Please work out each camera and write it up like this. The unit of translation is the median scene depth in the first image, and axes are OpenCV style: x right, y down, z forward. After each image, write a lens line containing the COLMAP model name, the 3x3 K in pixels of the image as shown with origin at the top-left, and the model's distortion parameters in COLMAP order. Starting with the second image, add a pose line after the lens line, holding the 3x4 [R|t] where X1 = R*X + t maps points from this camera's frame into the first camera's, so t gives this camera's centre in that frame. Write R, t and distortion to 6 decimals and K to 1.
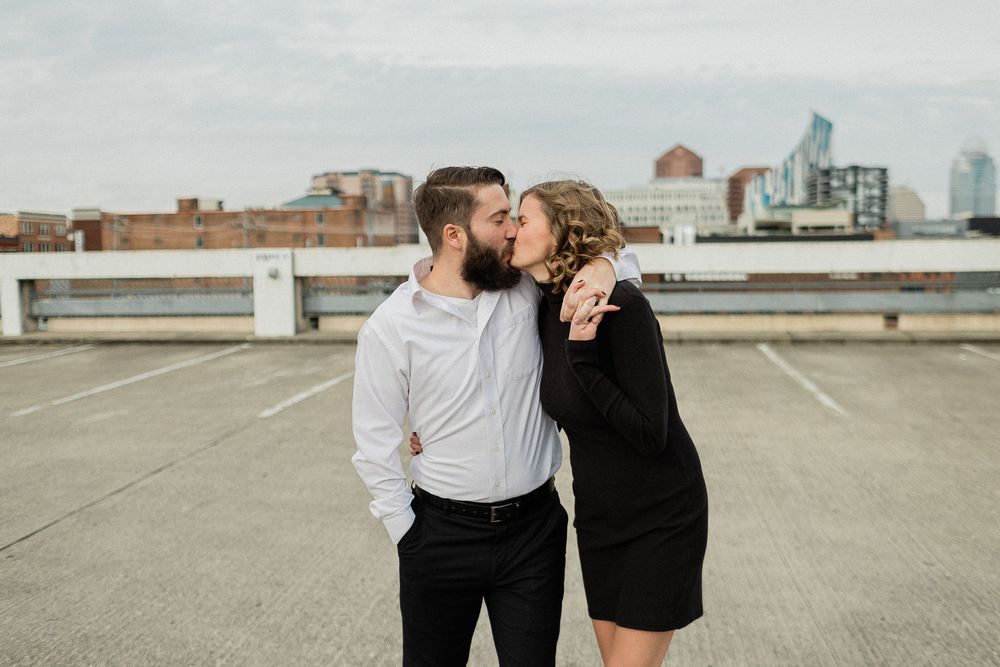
lens RADIAL K [[995.1, 0, 500.0], [0, 995.1, 333.5], [0, 0, 1]] dist [0.015842, 0.019973]
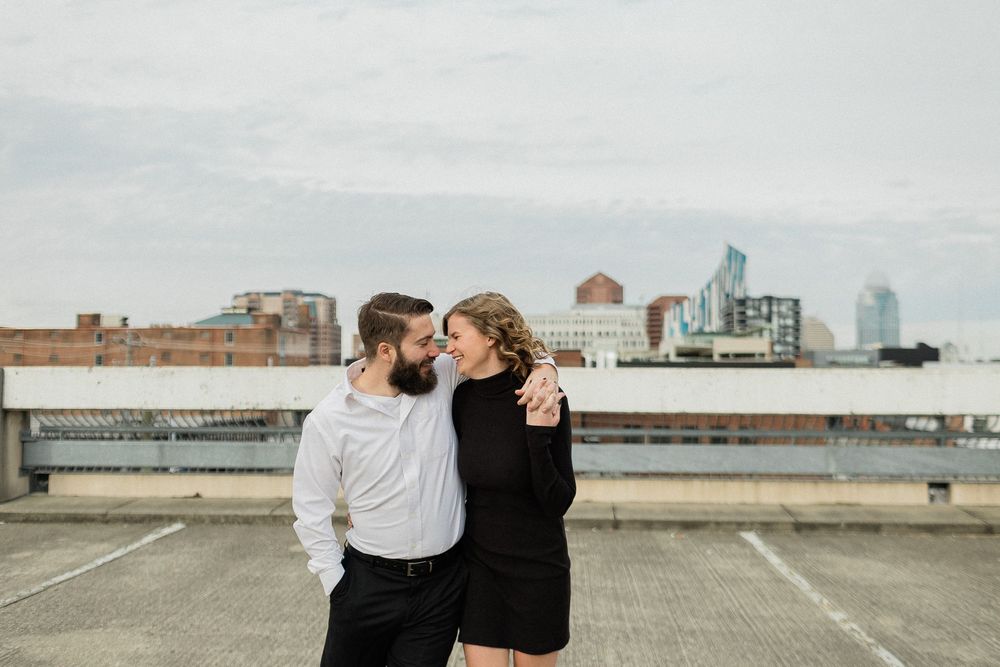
lens RADIAL K [[971.1, 0, 496.0], [0, 971.1, 337.0], [0, 0, 1]] dist [0.020107, 0.011500]
pose [[0.997379, 0.016938, 0.070343, 0.007134], [-0.008338, 0.992642, -0.120802, -0.003858], [-0.071872, 0.119899, 0.990181, 0.045201]]
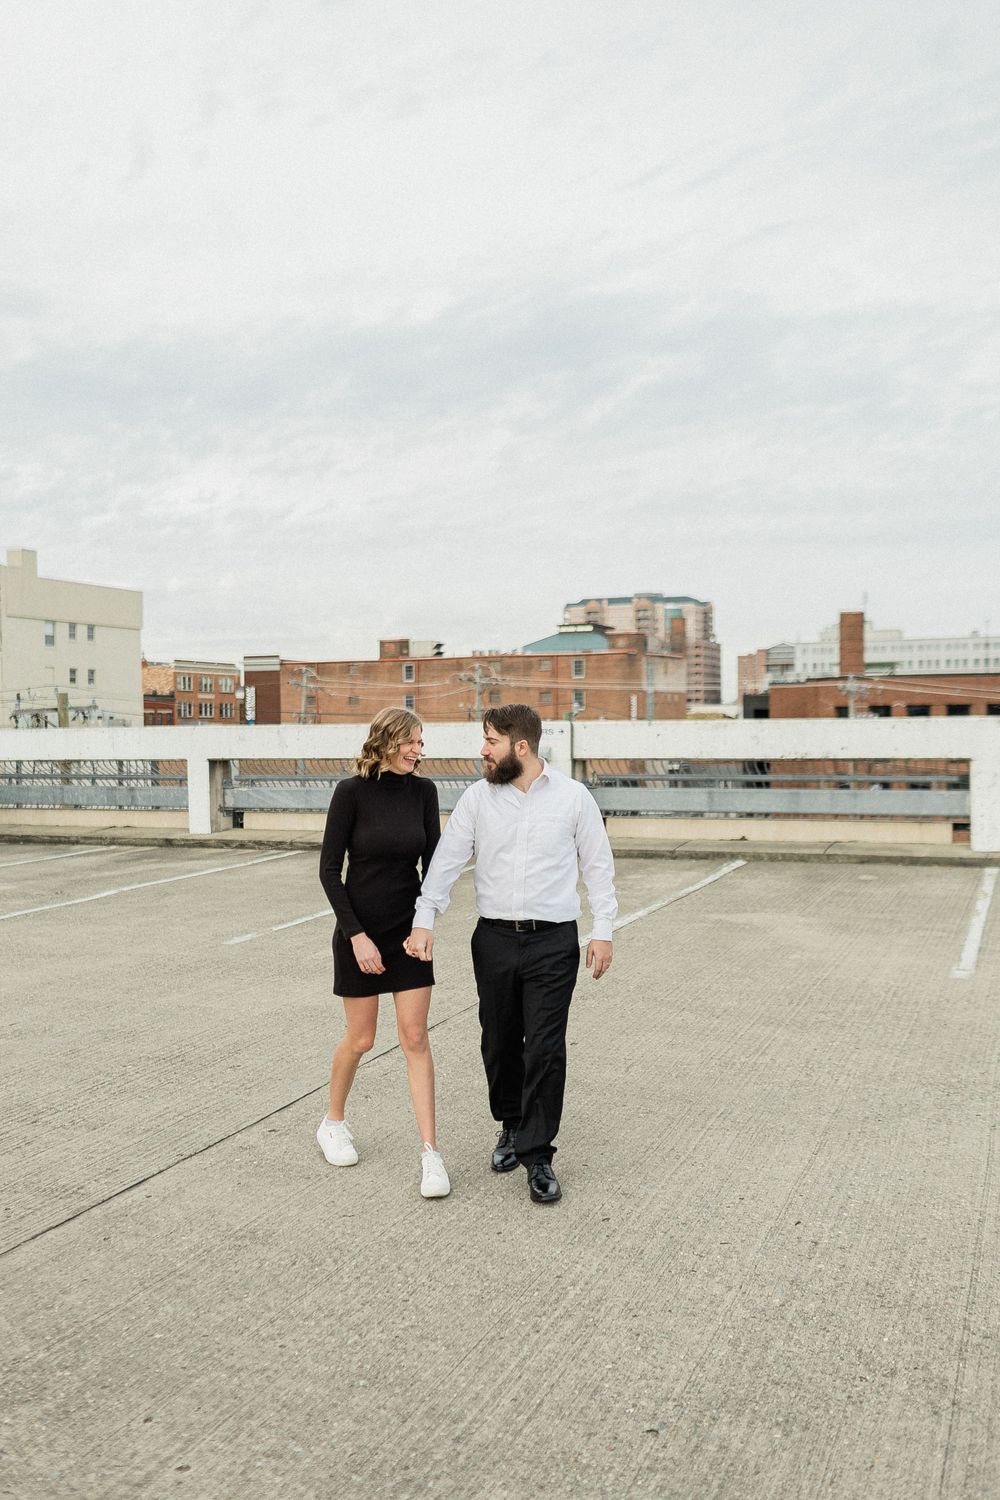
lens RADIAL K [[1484.2, 0, 475.8], [0, 1484.2, 747.5], [0, 0, 1]] dist [0.023978, 0.002770]
pose [[0.970803, 0.007247, -0.239769, -0.002659], [-0.021415, 0.998171, -0.056539, -0.000591], [0.238921, 0.060023, 0.969182, -0.004589]]
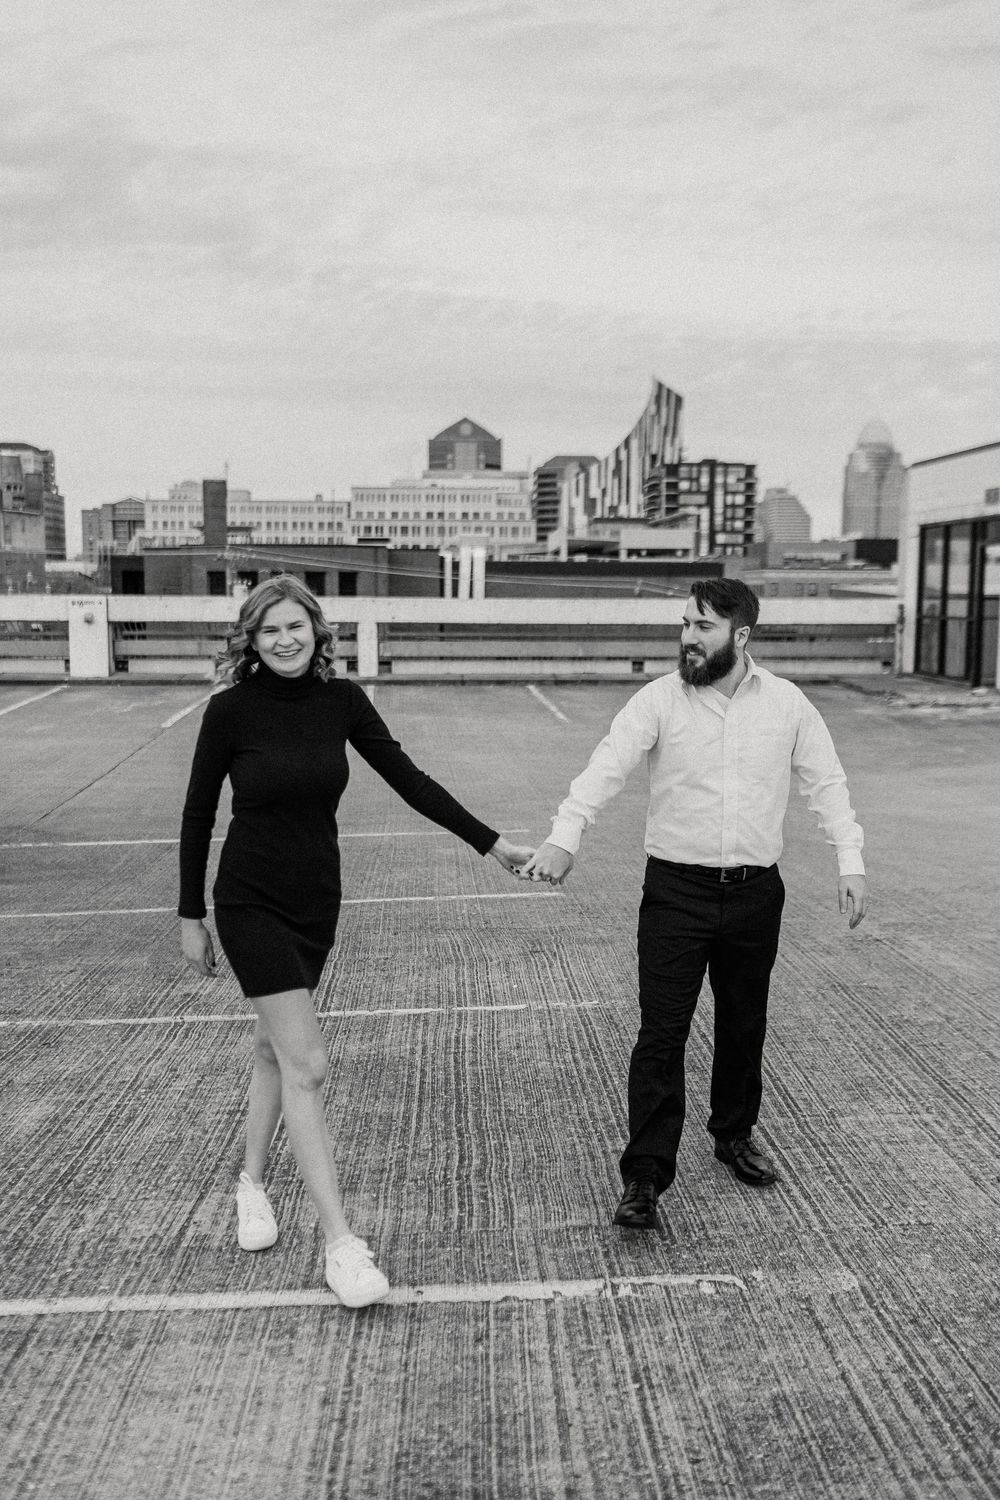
lens RADIAL K [[1559.7, 0, 519.0], [0, 1559.7, 792.1], [0, 0, 1]] dist [0.082066, 0.002500]
pose [[0.977836, -0.012455, 0.209000, -0.015871], [0.000604, 0.998393, 0.056669, 0.003755], [-0.209370, -0.055287, 0.976272, -0.092202]]
